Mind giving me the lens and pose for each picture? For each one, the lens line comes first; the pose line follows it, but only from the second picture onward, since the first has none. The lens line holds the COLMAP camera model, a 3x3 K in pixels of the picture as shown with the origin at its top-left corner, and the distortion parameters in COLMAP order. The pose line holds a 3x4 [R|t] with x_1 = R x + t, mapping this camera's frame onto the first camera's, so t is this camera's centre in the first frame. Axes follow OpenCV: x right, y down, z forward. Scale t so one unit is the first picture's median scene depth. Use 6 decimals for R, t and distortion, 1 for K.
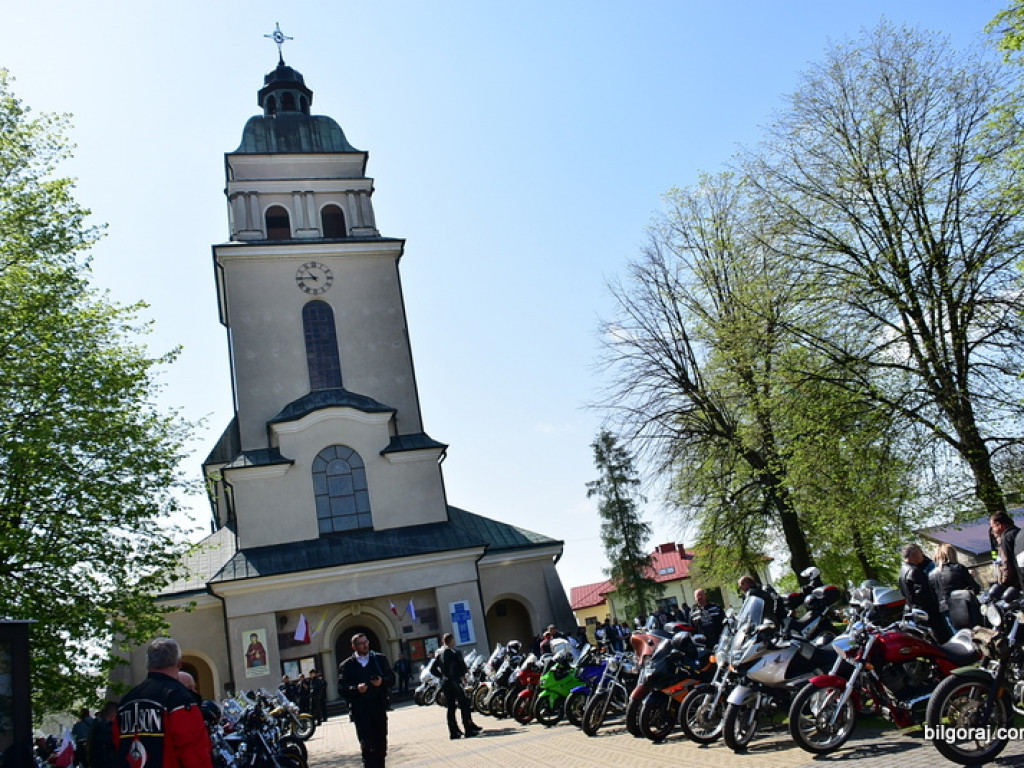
lens RADIAL K [[890.9, 0, 513.7], [0, 890.9, 387.1], [0, 0, 1]] dist [-0.028396, -0.051393]
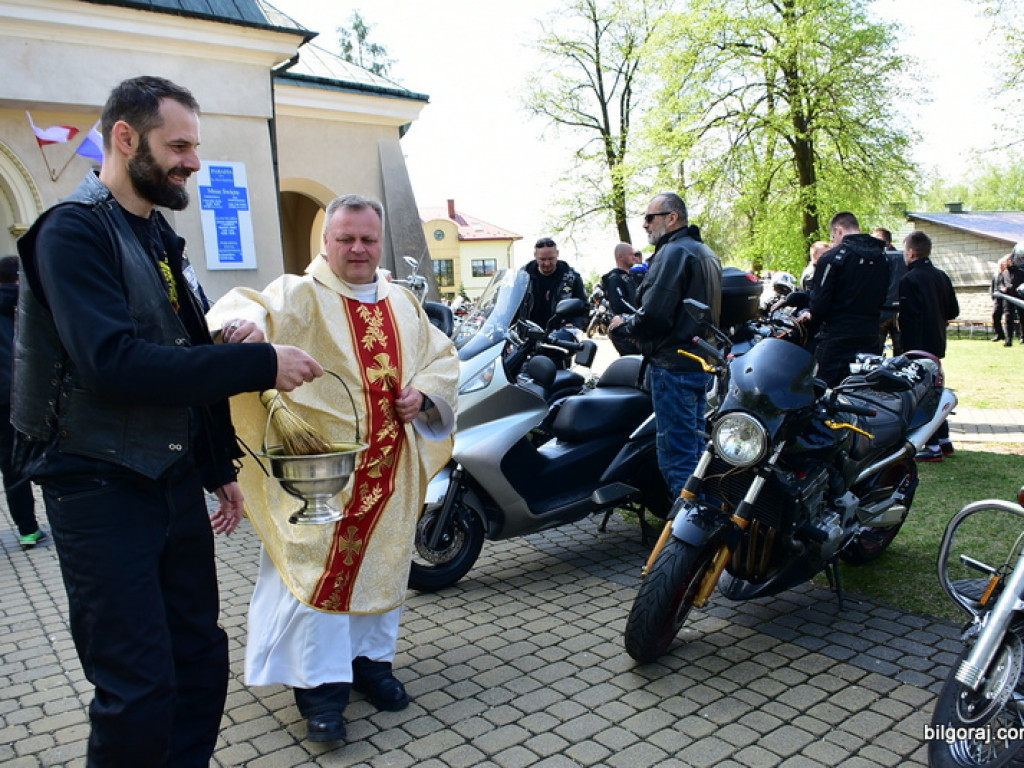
lens RADIAL K [[890.9, 0, 512.4], [0, 890.9, 378.4], [0, 0, 1]] dist [-0.028396, -0.051393]
pose [[0.907951, 0.093286, 0.408562, -0.132440], [-0.225467, 0.930526, 0.288592, 0.263042], [-0.353256, -0.354145, 0.865905, 0.816051]]
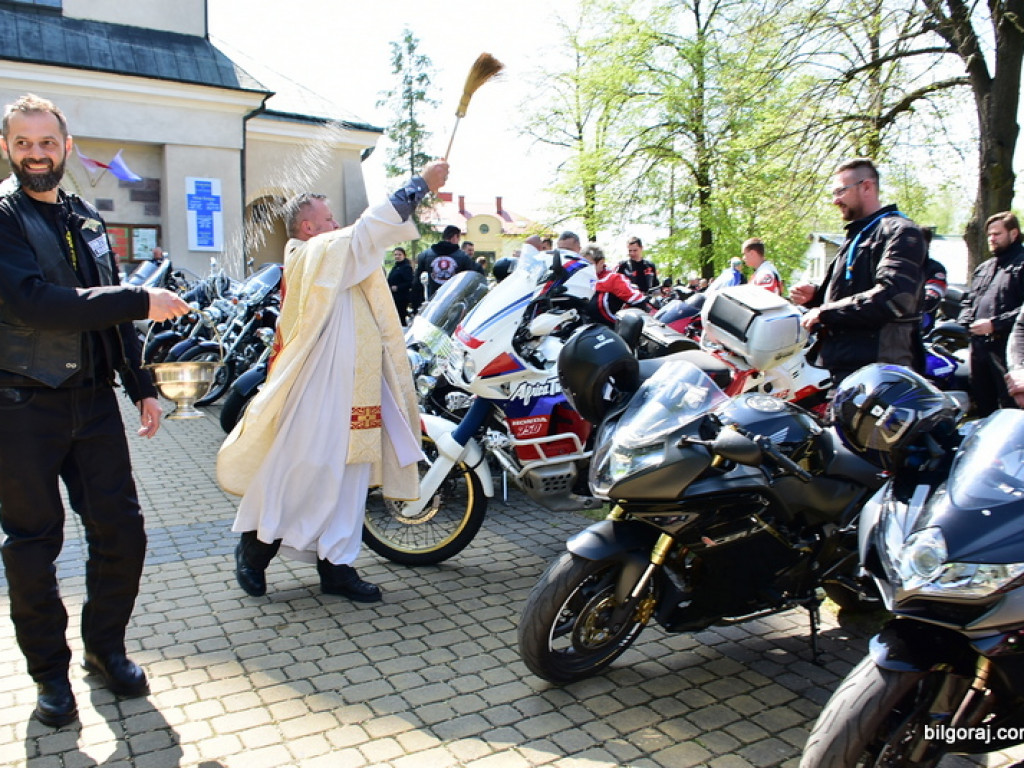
lens RADIAL K [[890.9, 0, 512.9], [0, 890.9, 383.8], [0, 0, 1]] dist [-0.028396, -0.051393]
pose [[0.930845, 0.155171, 0.330831, -0.061466], [-0.265714, 0.908931, 0.321311, 0.172550], [-0.250844, -0.386997, 0.887305, 0.535264]]
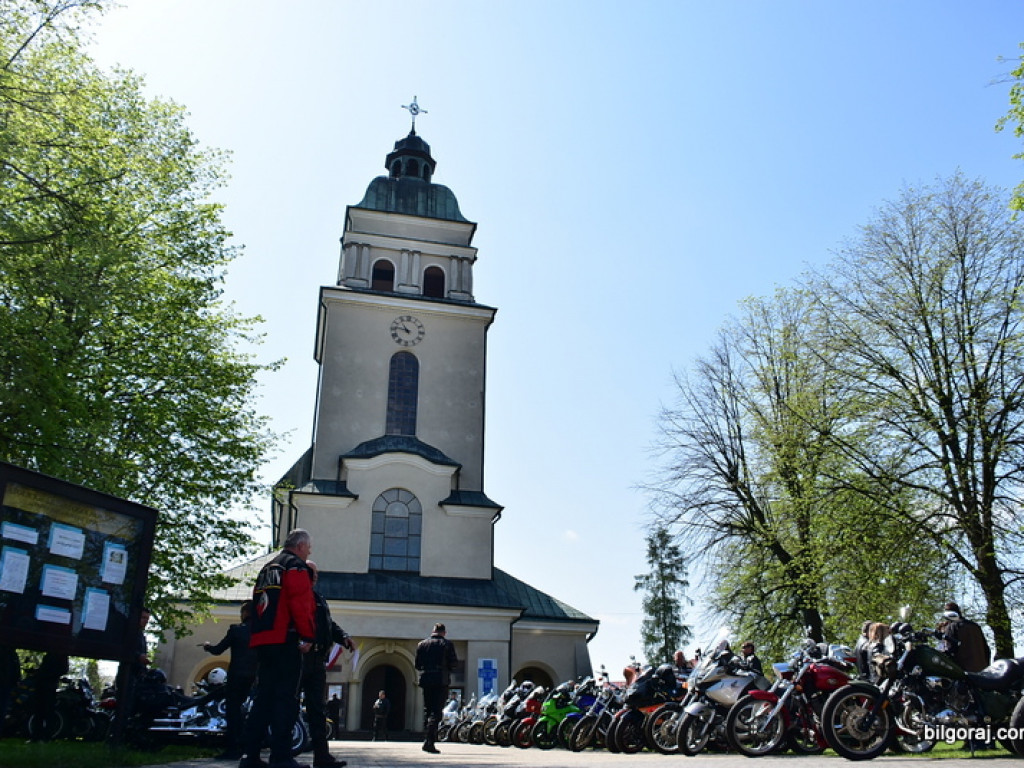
lens RADIAL K [[890.9, 0, 517.1], [0, 890.9, 382.4], [0, 0, 1]] dist [-0.028396, -0.051393]
pose [[0.983090, 0.159561, -0.089859, 0.017524], [-0.167652, 0.981627, -0.091111, 0.021507], [0.073671, 0.104635, 0.991778, -0.069633]]
